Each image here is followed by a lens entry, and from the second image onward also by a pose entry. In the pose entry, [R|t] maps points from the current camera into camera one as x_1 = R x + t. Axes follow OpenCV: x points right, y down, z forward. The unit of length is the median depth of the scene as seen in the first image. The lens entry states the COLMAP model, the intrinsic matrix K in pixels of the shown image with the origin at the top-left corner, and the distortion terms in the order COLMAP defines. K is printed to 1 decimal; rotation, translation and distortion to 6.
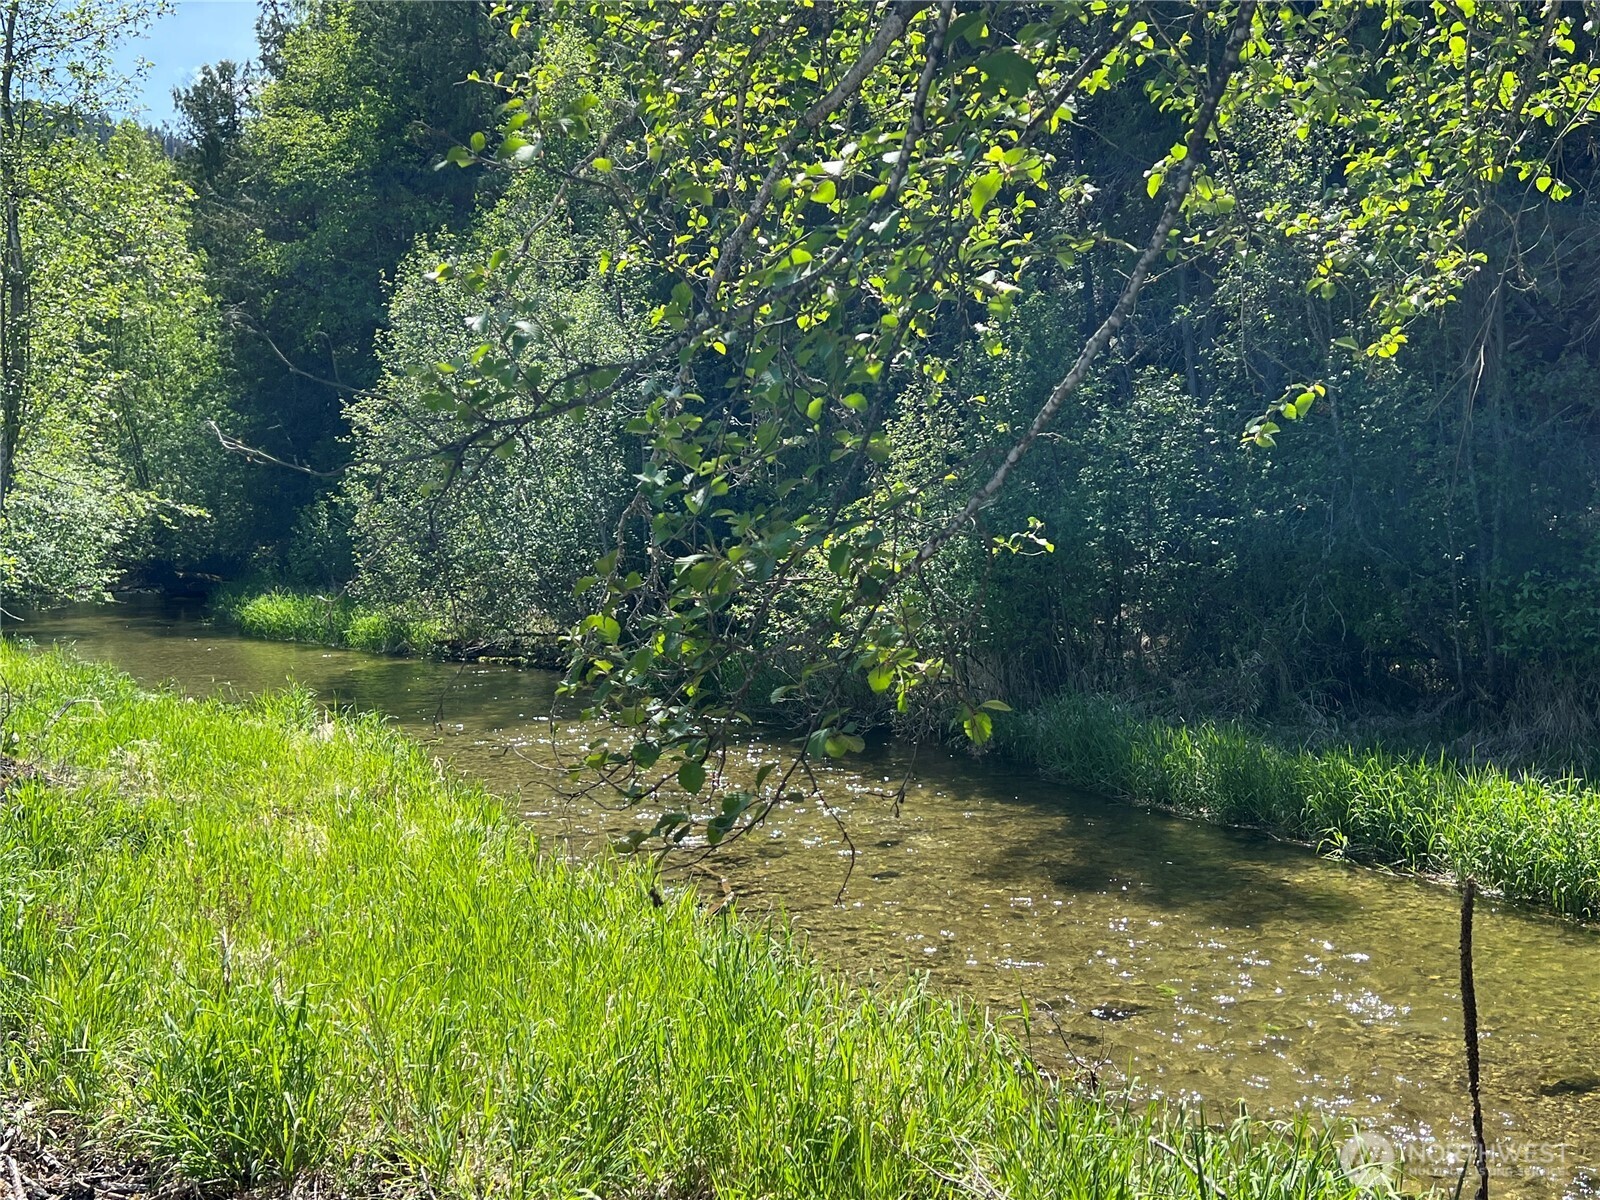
lens RADIAL K [[1682.8, 0, 787.8], [0, 1682.8, 611.6], [0, 0, 1]] dist [0.059828, 0.000000]
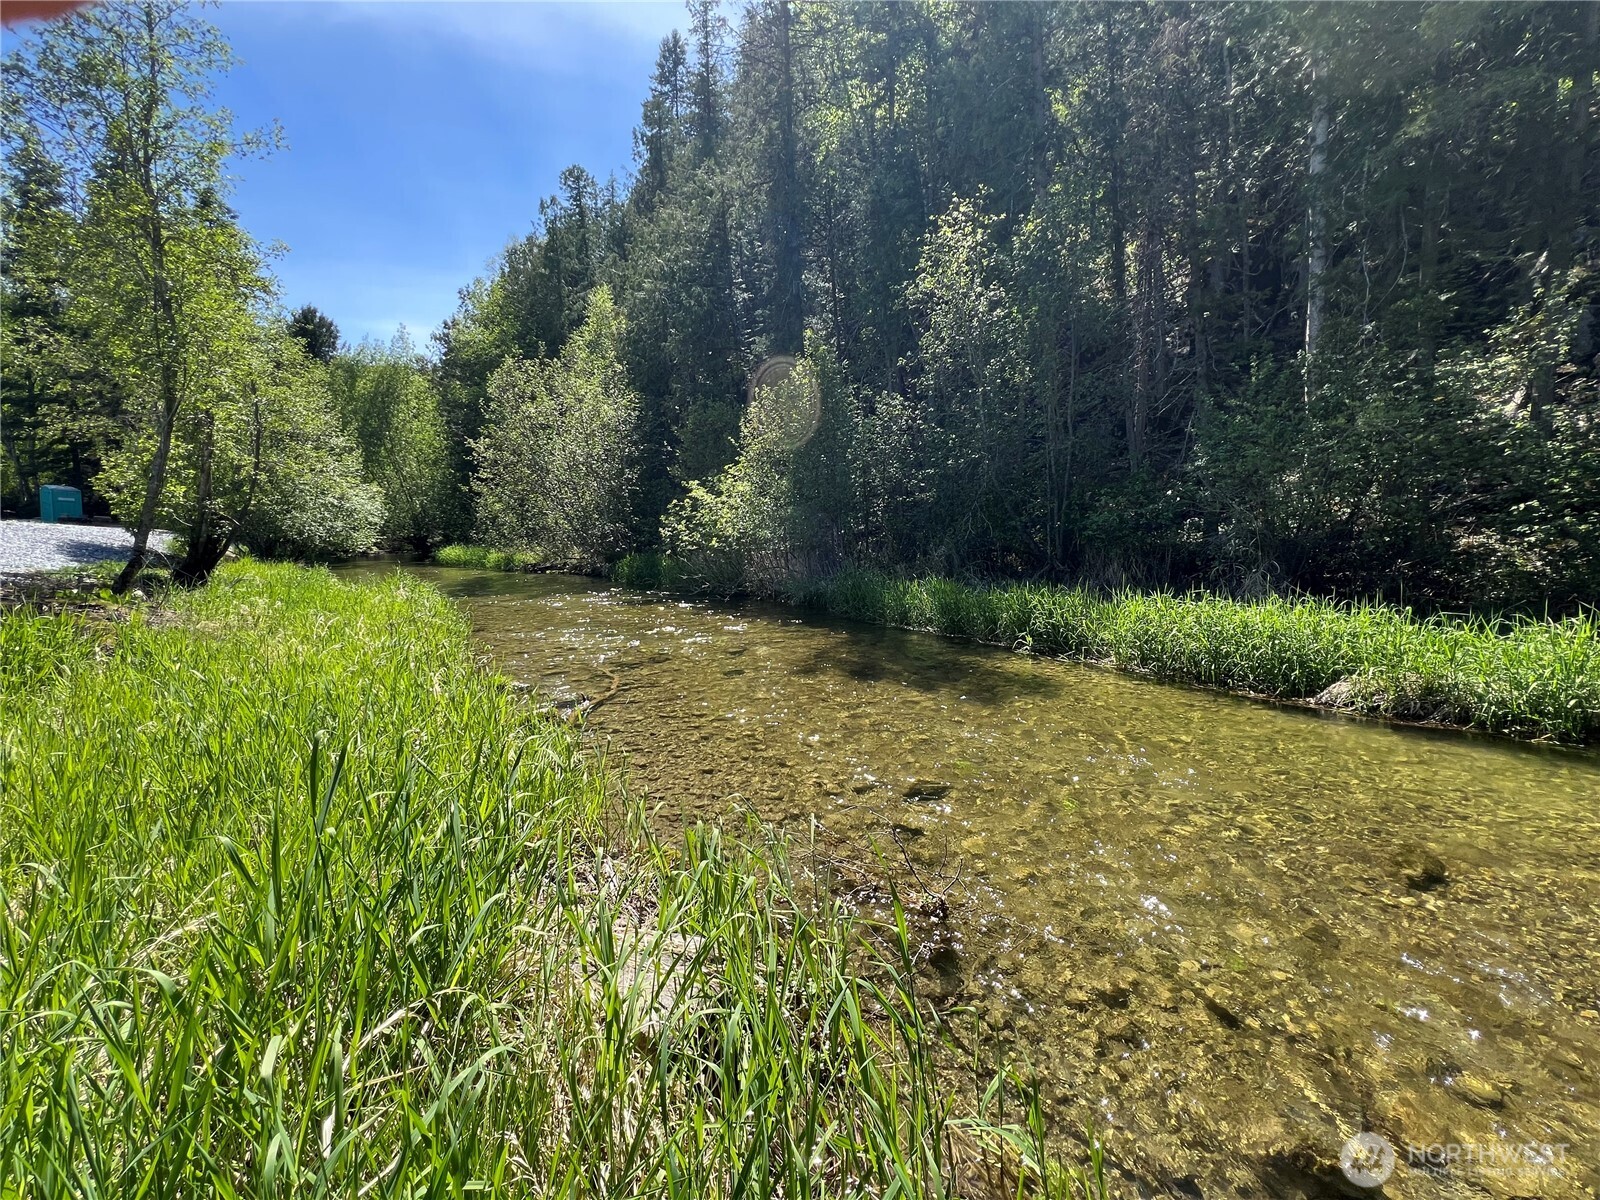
lens RADIAL K [[638.0, 0, 796.3], [0, 638.0, 594.4], [0, 0, 1]] dist [-0.004647, -0.000296]
pose [[0.992388, -0.013279, 0.122435, 0.036412], [0.009136, 0.999369, 0.034333, 0.057260], [-0.122814, -0.032953, 0.991883, 0.365064]]
